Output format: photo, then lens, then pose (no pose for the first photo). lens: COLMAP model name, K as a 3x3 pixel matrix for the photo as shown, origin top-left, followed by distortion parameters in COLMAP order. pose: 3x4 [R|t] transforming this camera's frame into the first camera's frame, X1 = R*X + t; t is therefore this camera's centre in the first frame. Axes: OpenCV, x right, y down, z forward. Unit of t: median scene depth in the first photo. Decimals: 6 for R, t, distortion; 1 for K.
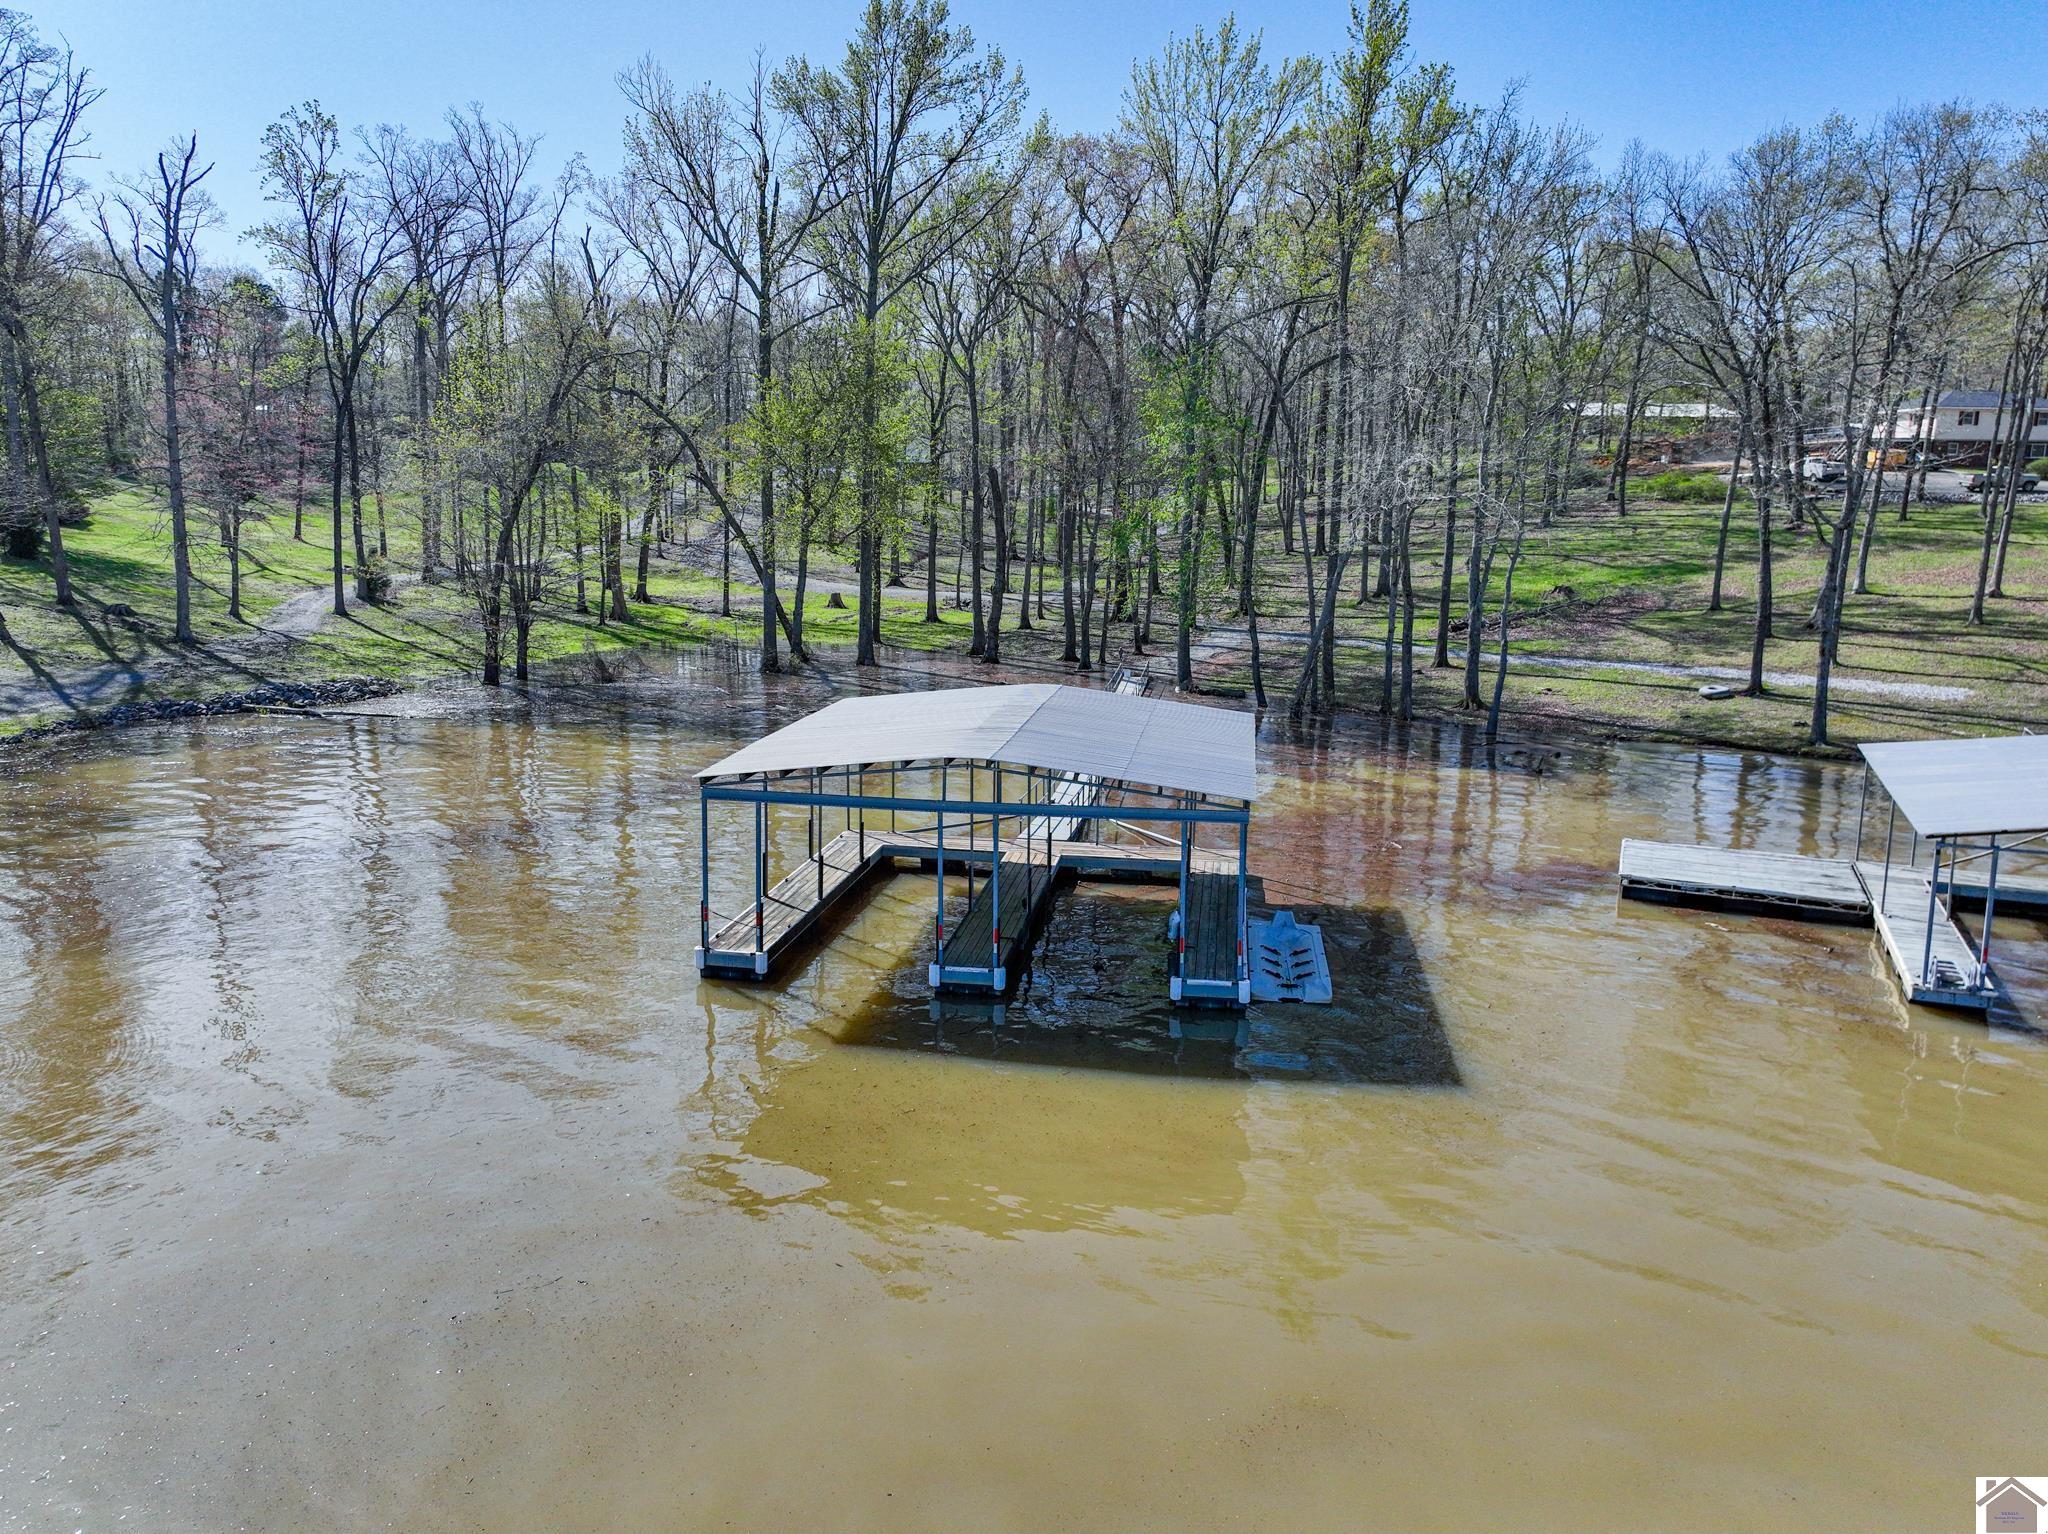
lens RADIAL K [[1448.9, 0, 1024.0], [0, 1448.9, 767.0], [0, 0, 1]] dist [0.001909, 0.009411]
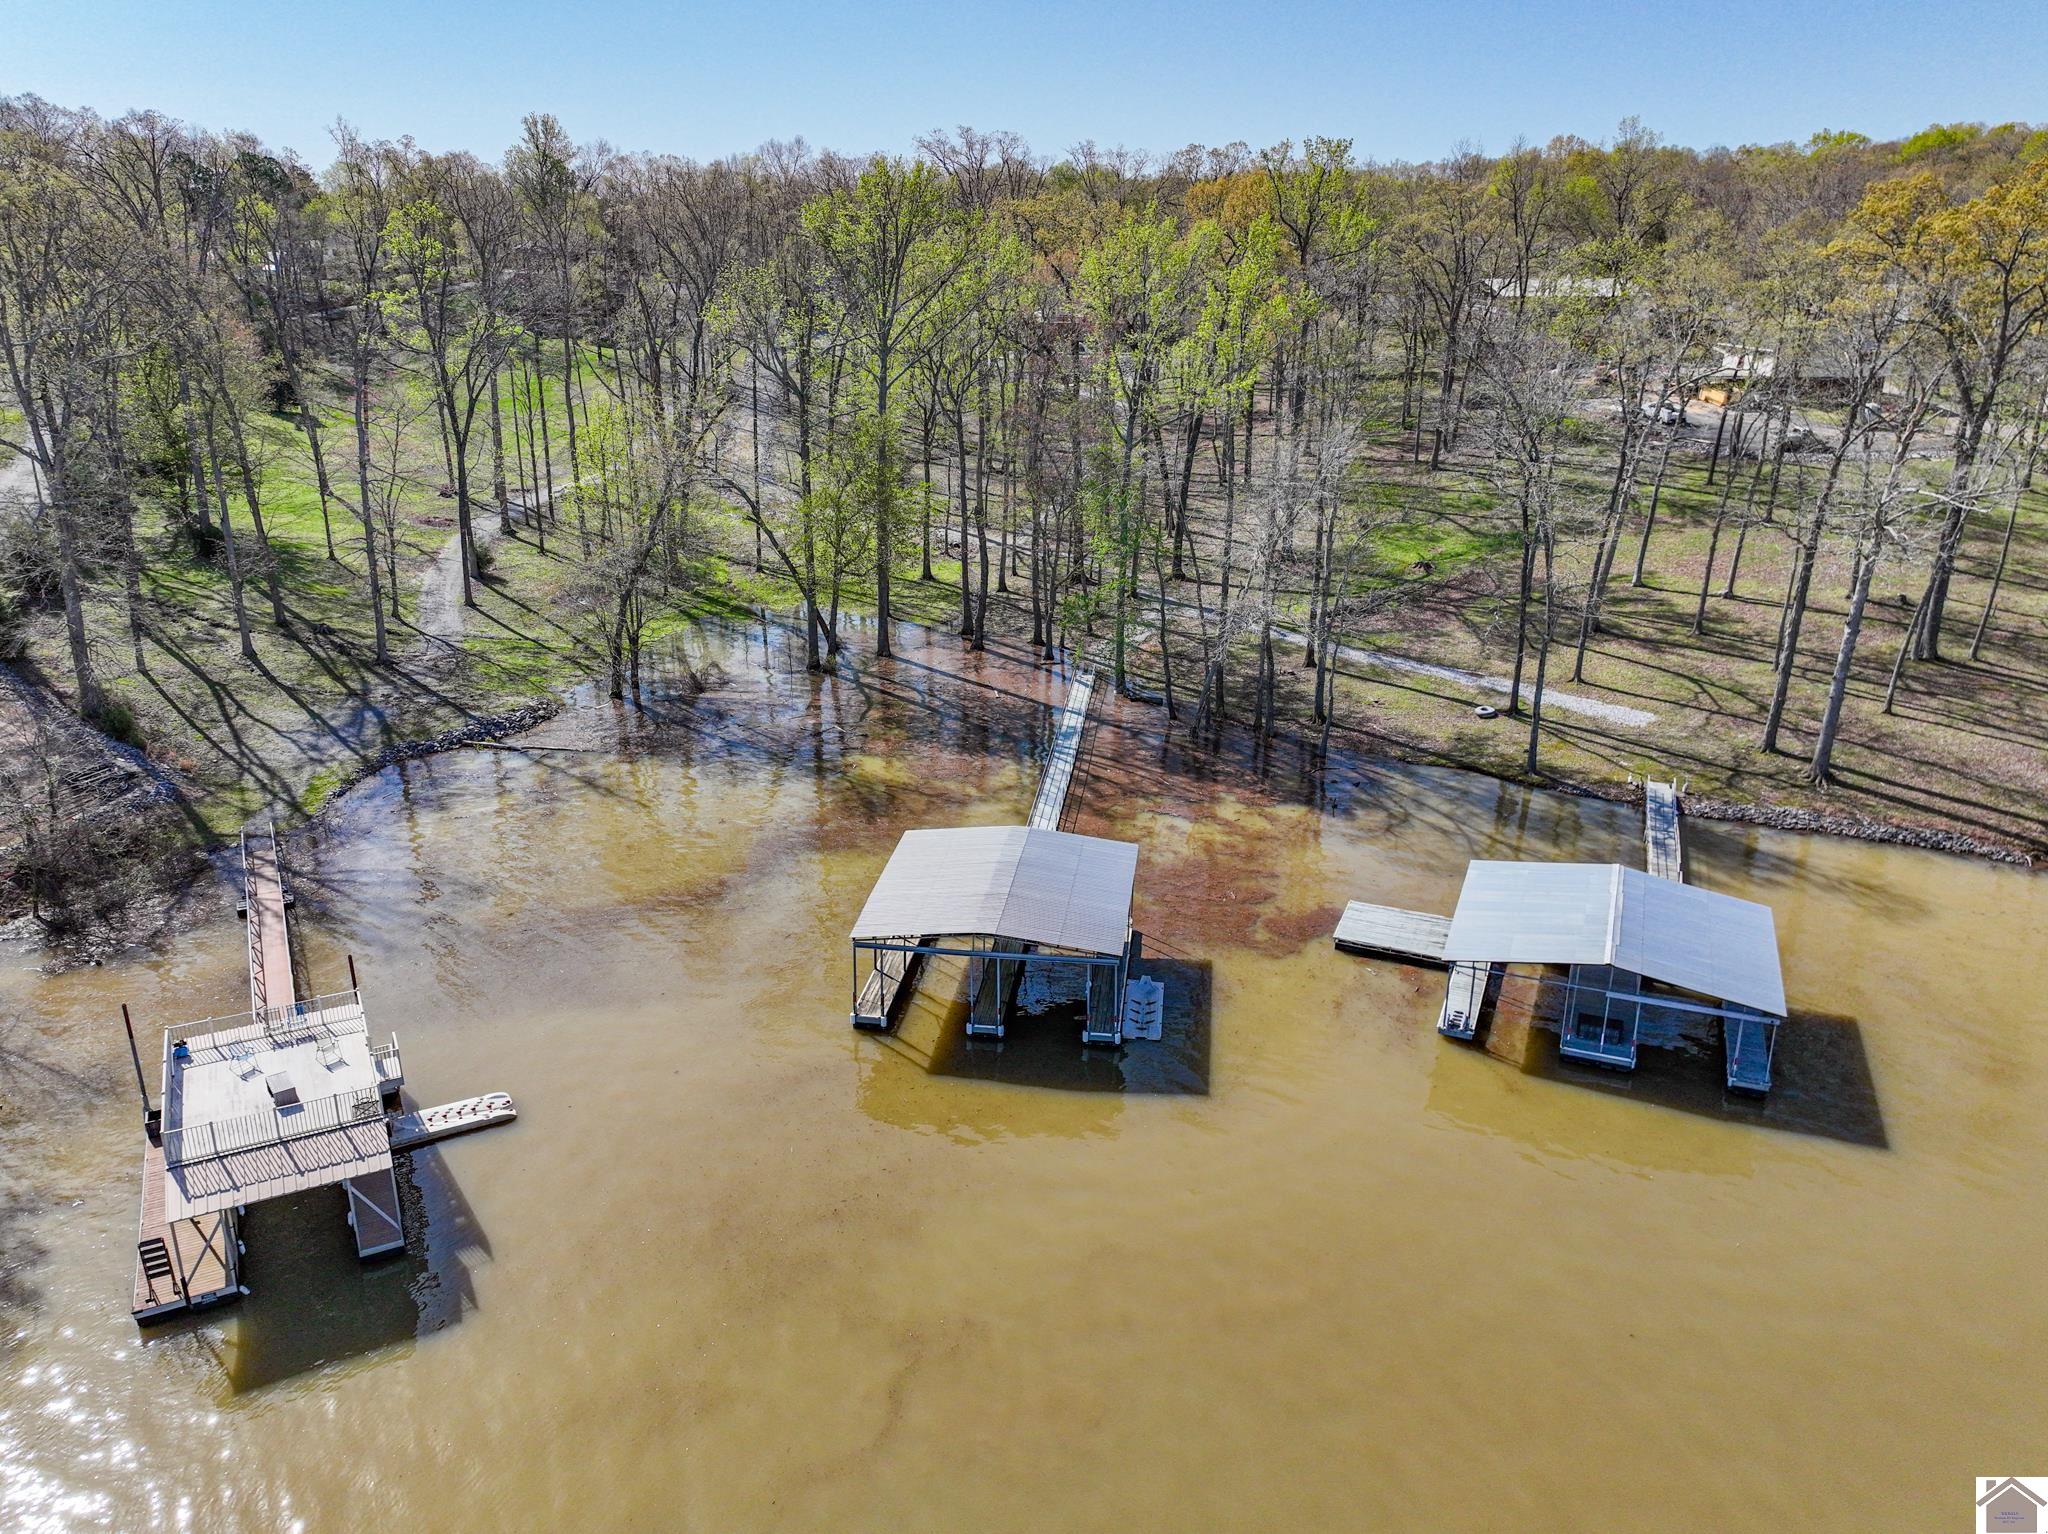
lens RADIAL K [[1448.9, 0, 1024.0], [0, 1448.9, 767.0], [0, 0, 1]] dist [0.001909, 0.009411]
pose [[0.999780, -0.012026, 0.017158, -0.006113], [0.008983, 0.985830, 0.167509, -0.236792], [-0.018929, -0.167318, 0.985721, -0.405455]]
